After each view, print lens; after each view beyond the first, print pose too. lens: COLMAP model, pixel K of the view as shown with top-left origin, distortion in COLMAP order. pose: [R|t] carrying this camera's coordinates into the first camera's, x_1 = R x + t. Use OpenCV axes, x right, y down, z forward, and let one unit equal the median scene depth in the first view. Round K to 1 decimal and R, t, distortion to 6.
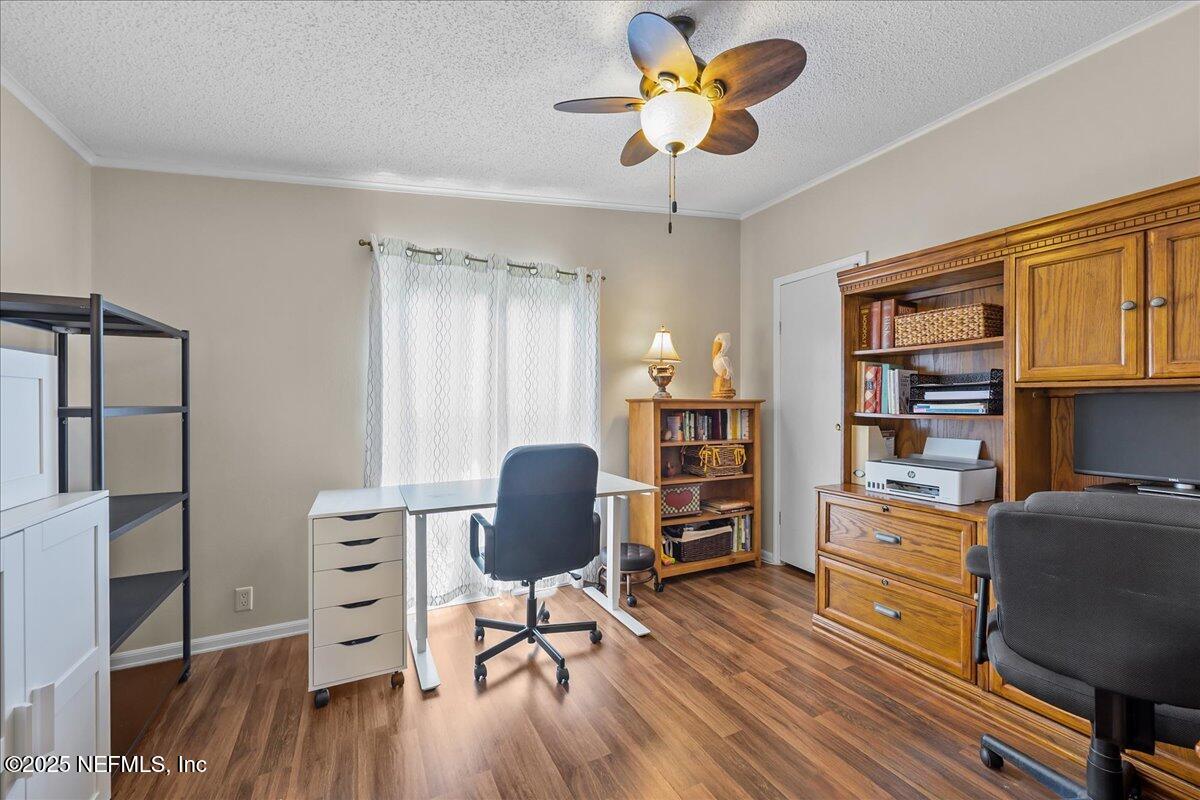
lens RADIAL K [[475.6, 0, 602.9], [0, 475.6, 403.6], [0, 0, 1]] dist [-0.000773, 0.000114]
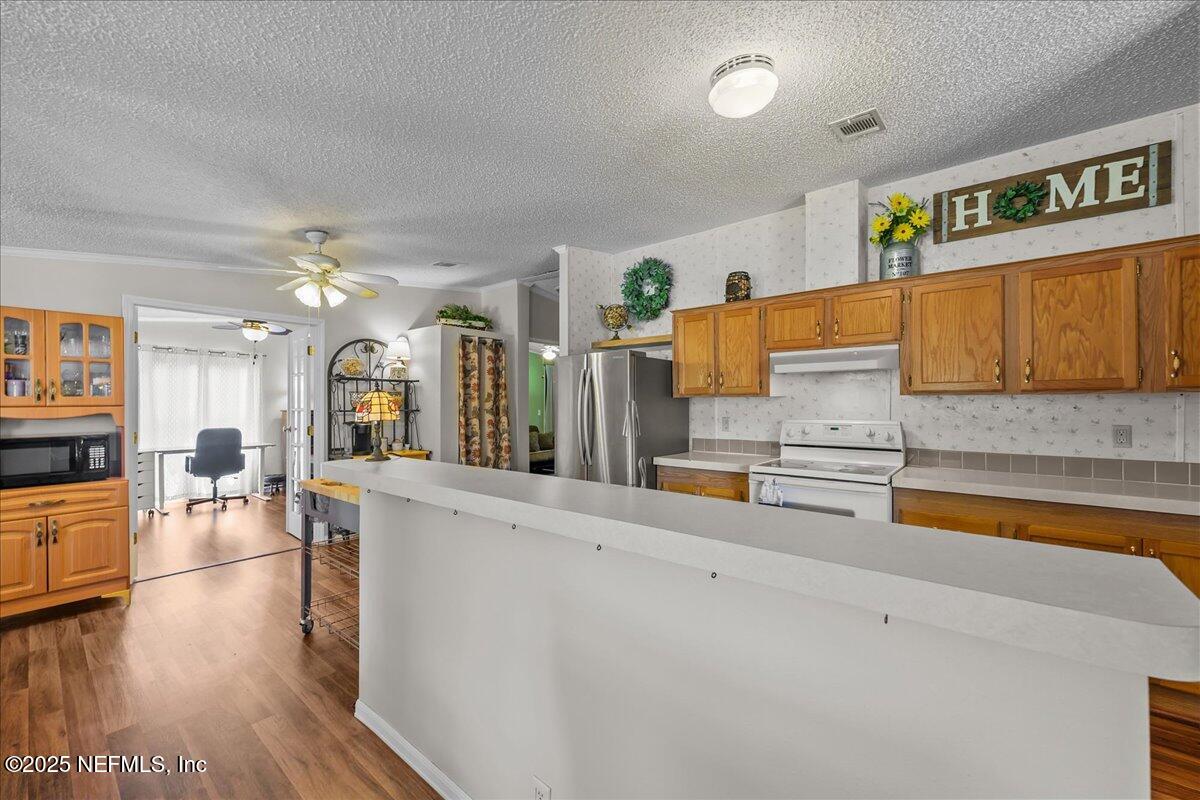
lens RADIAL K [[475.6, 0, 602.9], [0, 475.6, 403.6], [0, 0, 1]] dist [-0.000773, 0.000114]
pose [[0.922996, -0.002606, 0.384801, 0.856123], [0.003129, 0.999995, -0.000734, -0.046590], [-0.384797, 0.001881, 0.922999, -2.353514]]
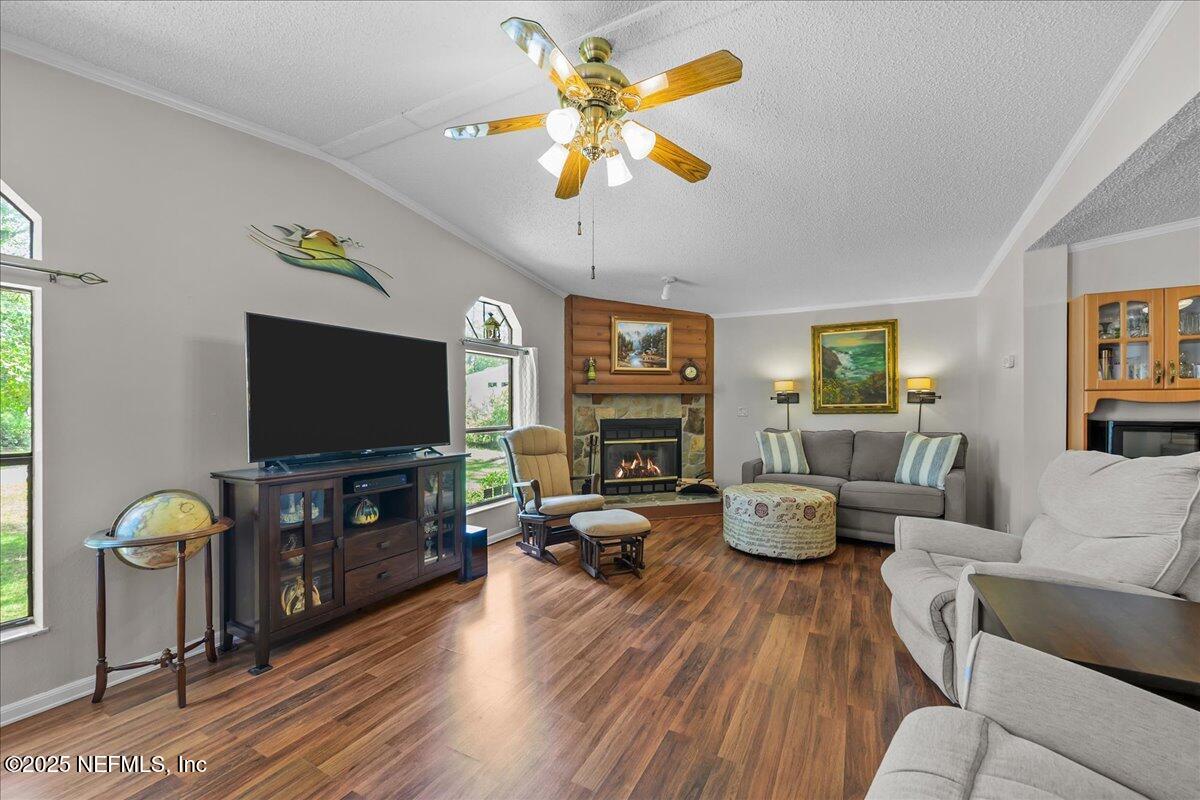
lens RADIAL K [[475.6, 0, 602.9], [0, 475.6, 403.6], [0, 0, 1]] dist [-0.000773, 0.000114]
pose [[0.562538, 0.000486, -0.826771, 0.222362], [-0.003543, 0.999992, -0.001823, -0.005431], [0.826764, 0.003955, 0.562535, -2.443280]]
